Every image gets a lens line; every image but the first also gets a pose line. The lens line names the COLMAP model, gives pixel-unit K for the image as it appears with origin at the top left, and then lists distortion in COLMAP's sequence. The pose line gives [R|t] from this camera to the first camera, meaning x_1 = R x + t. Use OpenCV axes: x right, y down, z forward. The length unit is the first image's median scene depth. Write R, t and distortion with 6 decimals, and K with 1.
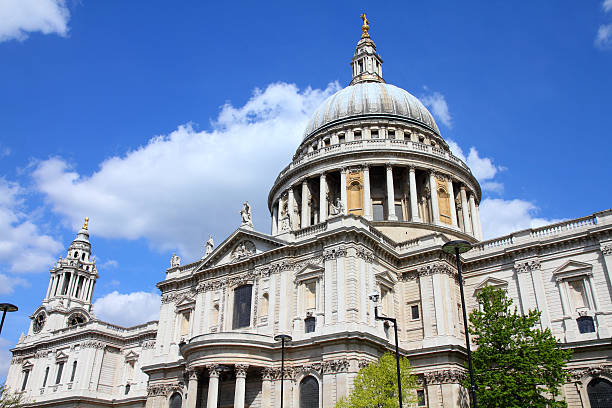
lens RADIAL K [[556.7, 0, 306.0], [0, 556.7, 204.0], [0, 0, 1]] dist [0.002188, 0.016755]
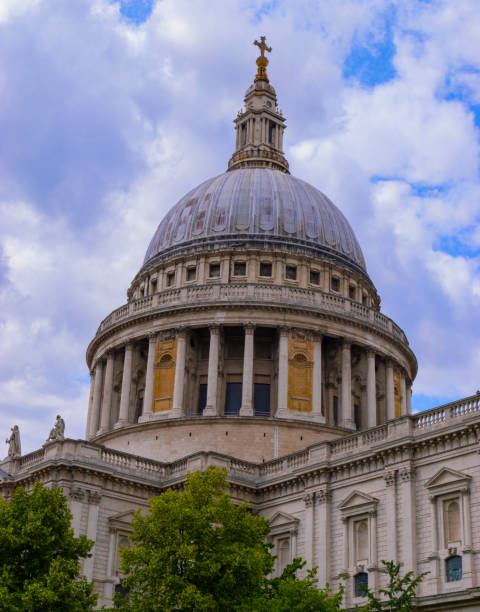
lens RADIAL K [[1102.2, 0, 239.7], [0, 1102.2, 272.6], [0, 0, 1]] dist [0.006216, -0.046683]
pose [[0.972559, -0.085490, -0.216378, 0.487373], [0.089371, 0.995965, 0.008197, -0.147142], [0.214804, -0.027310, 0.976275, -0.286753]]
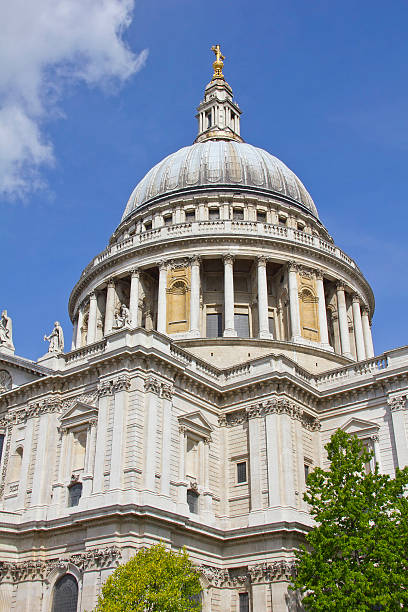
lens RADIAL K [[765.6, 0, 197.5], [0, 765.6, 298.6], [0, 0, 1]] dist [0.048348, 0.089476]
pose [[0.999865, -0.016226, -0.002413, 0.117074], [0.016152, 0.999477, -0.028003, 0.008034], [0.002866, 0.027961, 0.999605, 0.054979]]
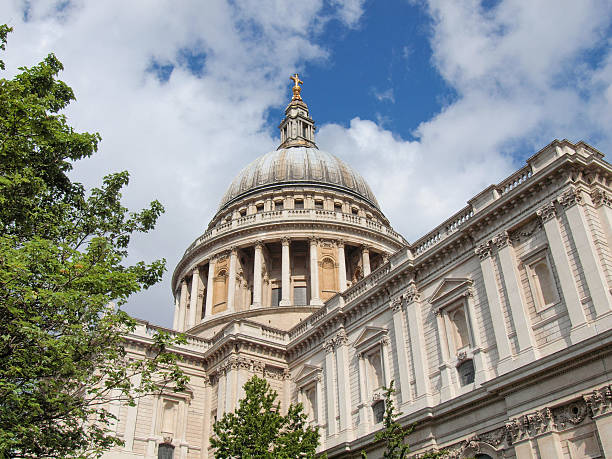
lens RADIAL K [[631.4, 0, 306.0], [0, 631.4, 229.5], [0, 0, 1]] dist [-0.003551, 0.003561]
pose [[0.949517, -0.207786, -0.235036, 0.461949], [0.178349, 0.973890, -0.140466, 0.058222], [0.258086, 0.091457, 0.961783, 0.111980]]
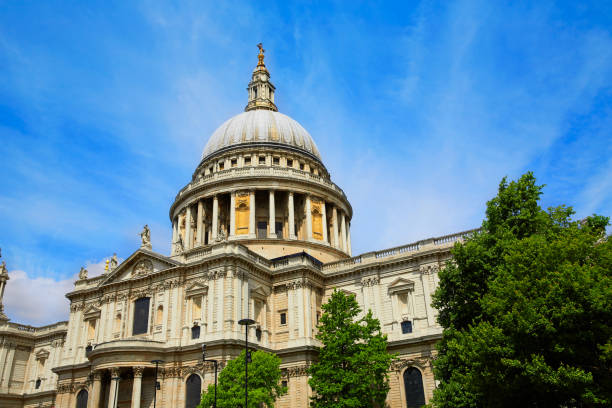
lens RADIAL K [[544.0, 0, 299.6], [0, 544.0, 200.8], [0, 0, 1]] dist [-0.003812, 0.015911]
pose [[0.989768, 0.008245, 0.142450, 0.044521], [-0.012222, 0.999559, 0.027061, -0.081650], [-0.142164, -0.028525, 0.989432, -0.162584]]
